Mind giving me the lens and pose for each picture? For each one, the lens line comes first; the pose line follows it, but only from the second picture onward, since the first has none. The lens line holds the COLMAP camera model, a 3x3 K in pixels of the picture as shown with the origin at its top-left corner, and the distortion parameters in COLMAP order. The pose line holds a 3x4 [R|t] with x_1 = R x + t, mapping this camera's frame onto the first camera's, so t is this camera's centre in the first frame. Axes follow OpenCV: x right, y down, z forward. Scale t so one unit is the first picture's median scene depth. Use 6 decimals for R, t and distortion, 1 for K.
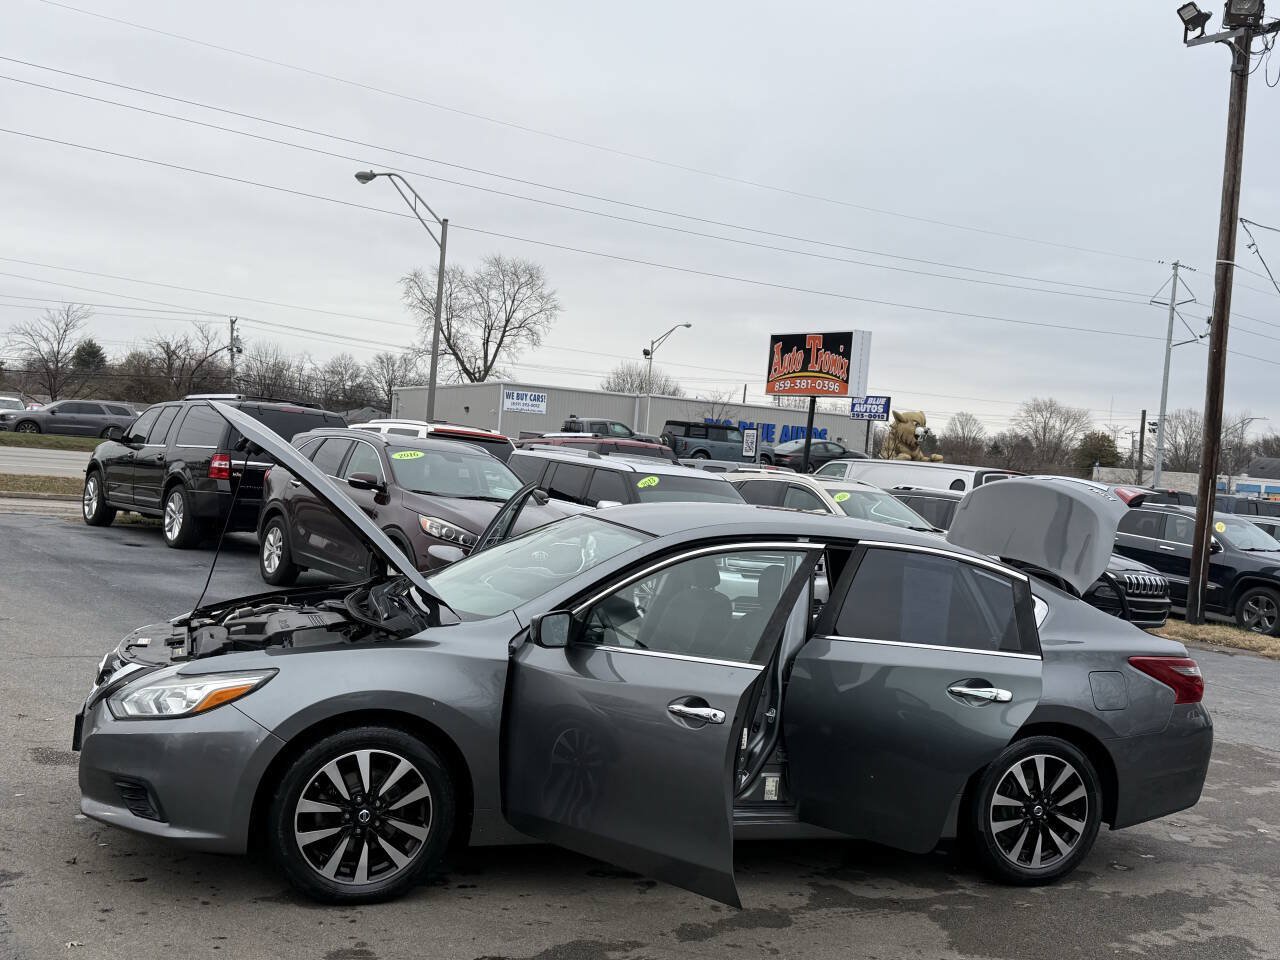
lens RADIAL K [[1445.7, 0, 640.0], [0, 1445.7, 480.0], [0, 0, 1]] dist [0.225034, -0.518464]
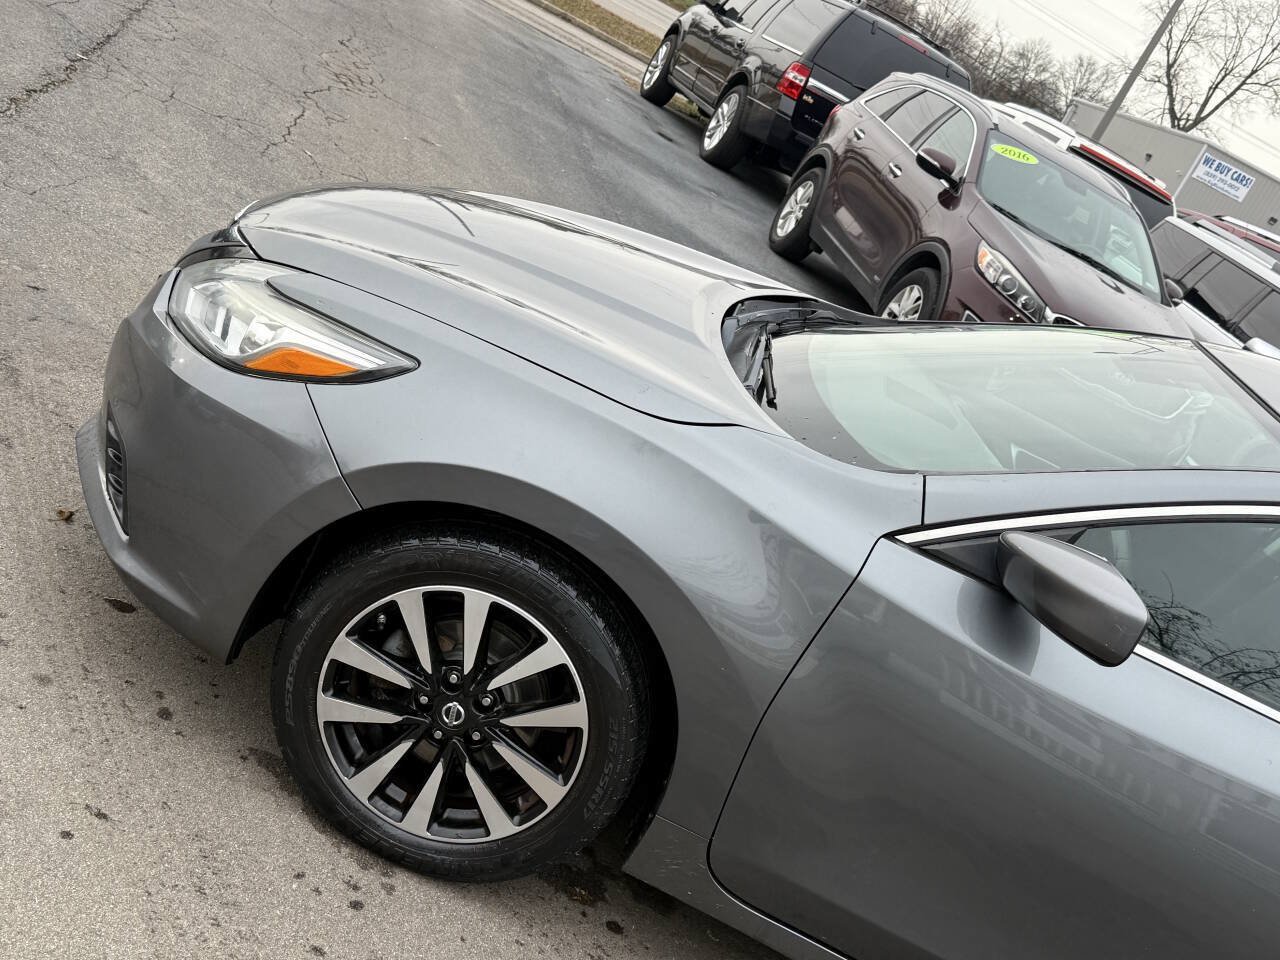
lens RADIAL K [[1445.7, 0, 640.0], [0, 1445.7, 480.0], [0, 0, 1]] dist [0.225034, -0.518464]
pose [[0.823781, 0.465528, -0.323527, -0.007986], [-0.393667, 0.880396, 0.264441, 0.003102], [0.407936, -0.090480, 0.908516, 0.228232]]
